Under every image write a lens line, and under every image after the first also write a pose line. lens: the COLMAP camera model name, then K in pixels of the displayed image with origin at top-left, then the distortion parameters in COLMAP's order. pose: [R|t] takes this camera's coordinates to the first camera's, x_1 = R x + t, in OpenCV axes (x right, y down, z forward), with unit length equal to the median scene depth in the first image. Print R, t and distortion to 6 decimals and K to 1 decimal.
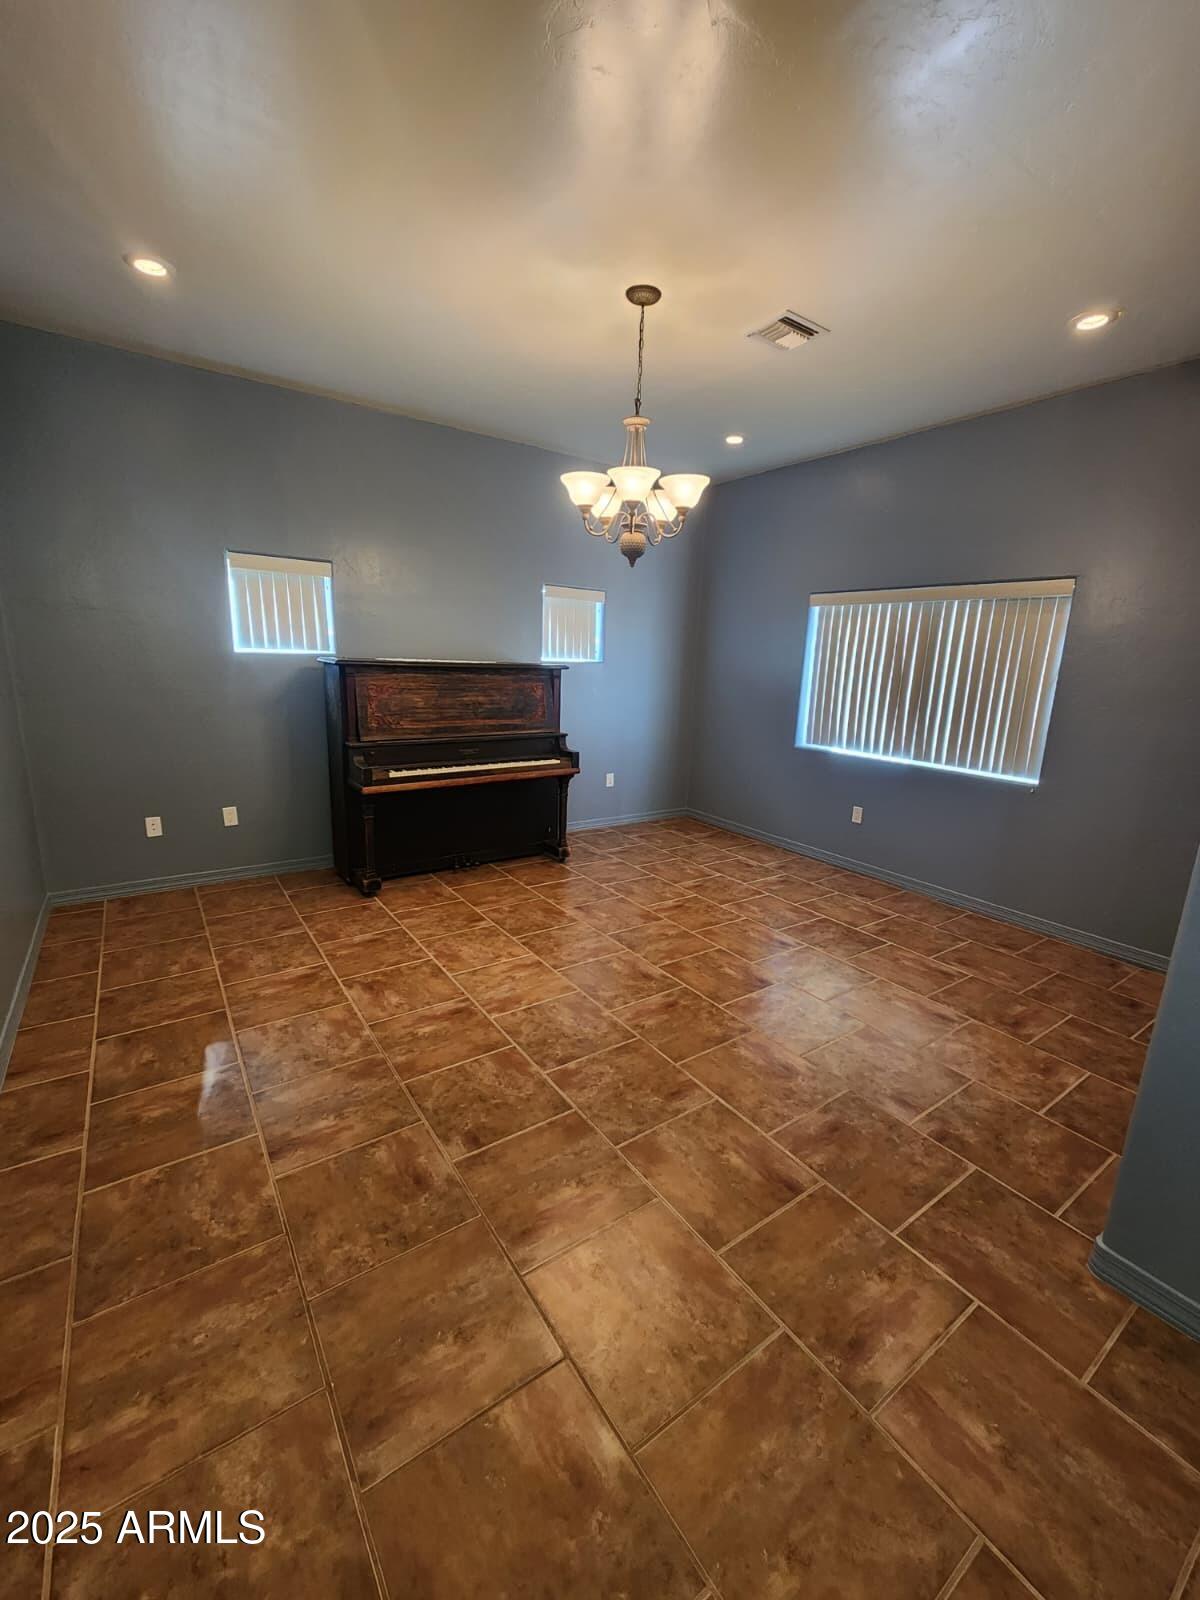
lens RADIAL K [[656.0, 0, 598.6], [0, 656.0, 801.0], [0, 0, 1]] dist [-0.001014, -0.000412]
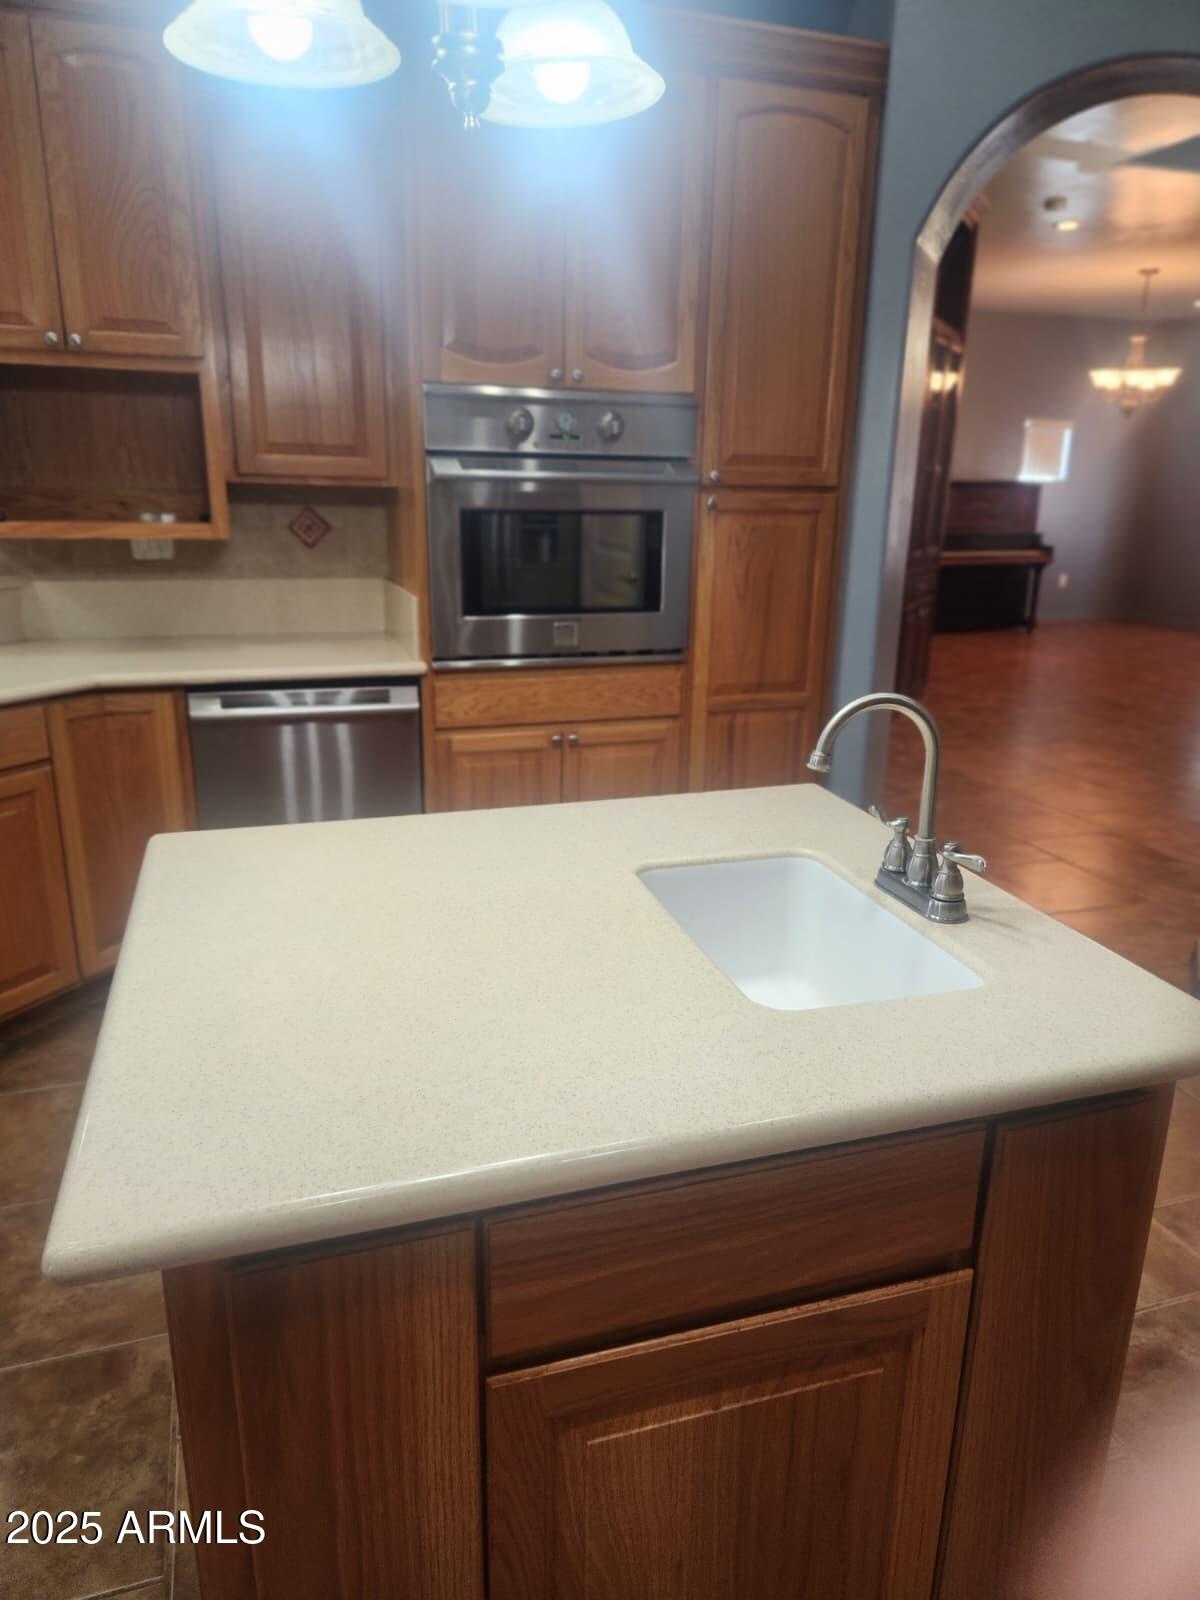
lens RADIAL K [[1077.9, 0, 601.6], [0, 1077.9, 797.1], [0, 0, 1]] dist [0.046495, -0.014173]
pose [[0.958546, 0.083578, -0.272404, -0.255419], [-0.069206, 0.995676, 0.061967, 0.352449], [0.276406, -0.040546, 0.960185, -1.391257]]
